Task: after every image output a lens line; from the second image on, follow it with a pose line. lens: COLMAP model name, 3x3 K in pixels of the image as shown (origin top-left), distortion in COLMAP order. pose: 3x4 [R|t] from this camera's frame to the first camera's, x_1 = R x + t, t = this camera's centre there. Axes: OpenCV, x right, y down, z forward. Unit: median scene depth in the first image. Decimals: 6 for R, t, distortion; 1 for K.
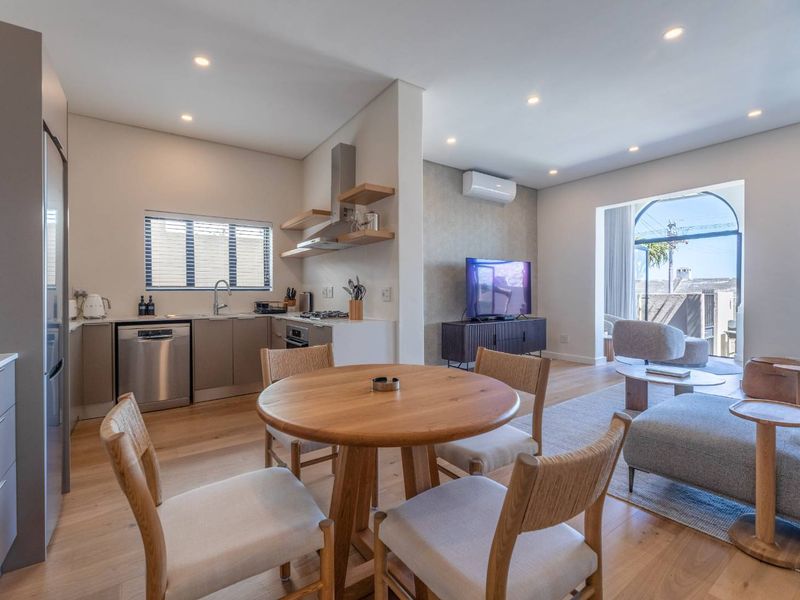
lens RADIAL K [[366.3, 0, 392.9], [0, 366.3, 294.7], [0, 0, 1]] dist [-0.000226, -0.001900]
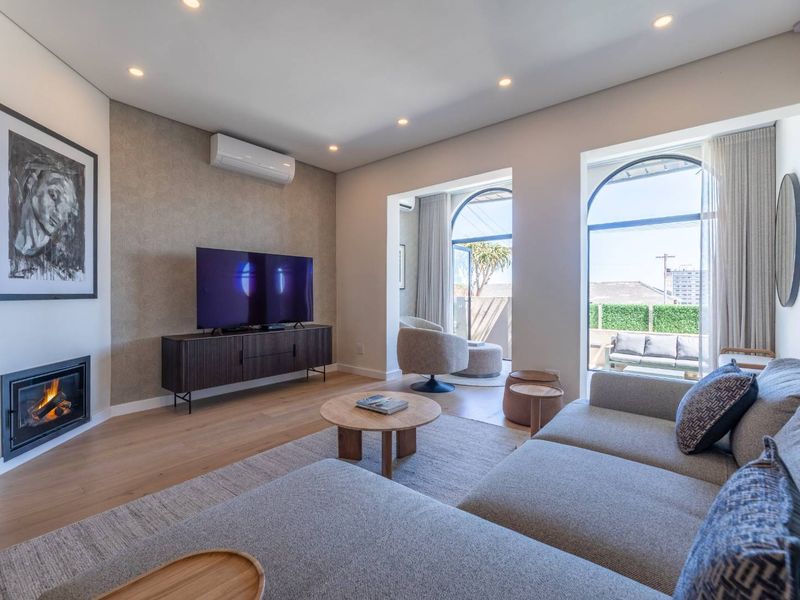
lens RADIAL K [[366.3, 0, 395.9], [0, 366.3, 296.0], [0, 0, 1]] dist [-0.000226, -0.001900]
pose [[0.963651, 0.001916, 0.267156, 0.424498], [-0.001478, 0.999997, -0.001841, -0.003408], [-0.267159, 0.001380, 0.963651, 0.207950]]
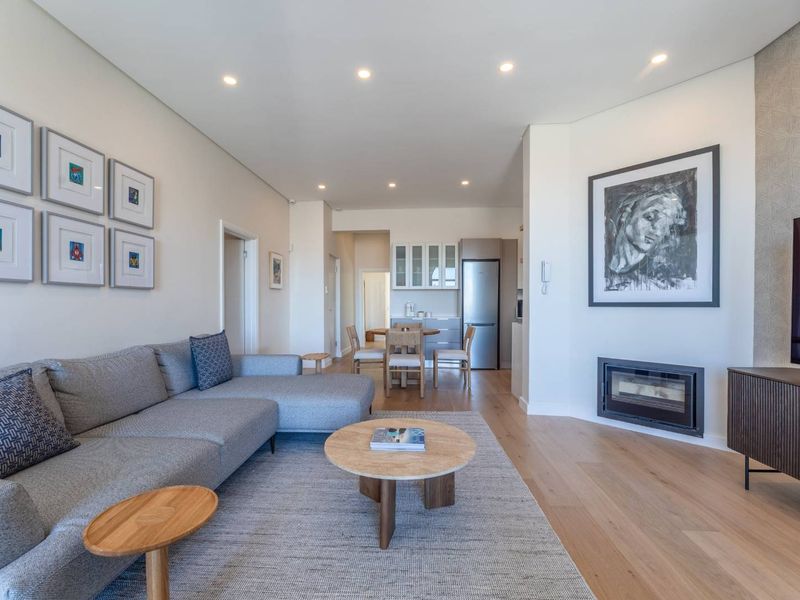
lens RADIAL K [[366.3, 0, 392.4], [0, 366.3, 306.0], [0, 0, 1]] dist [-0.000226, -0.001900]
pose [[-0.635105, 0.006498, -0.772399, 0.880623], [-0.003250, 0.999933, 0.011085, -0.005620], [0.772419, 0.009551, -0.635041, 0.988548]]
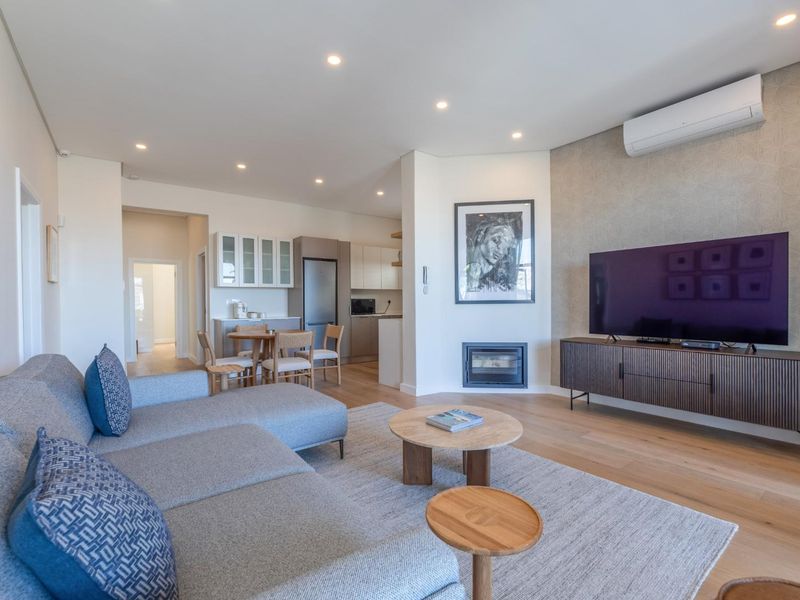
lens RADIAL K [[381.4, 0, 401.8], [0, 381.4, 305.3], [0, 0, 1]] dist [-0.004160, -0.001366]
pose [[0.038723, 0.009976, -0.999200, 1.048102], [0.002347, 0.999946, 0.010075, -0.004347], [0.999247, -0.002736, 0.038697, 0.636722]]
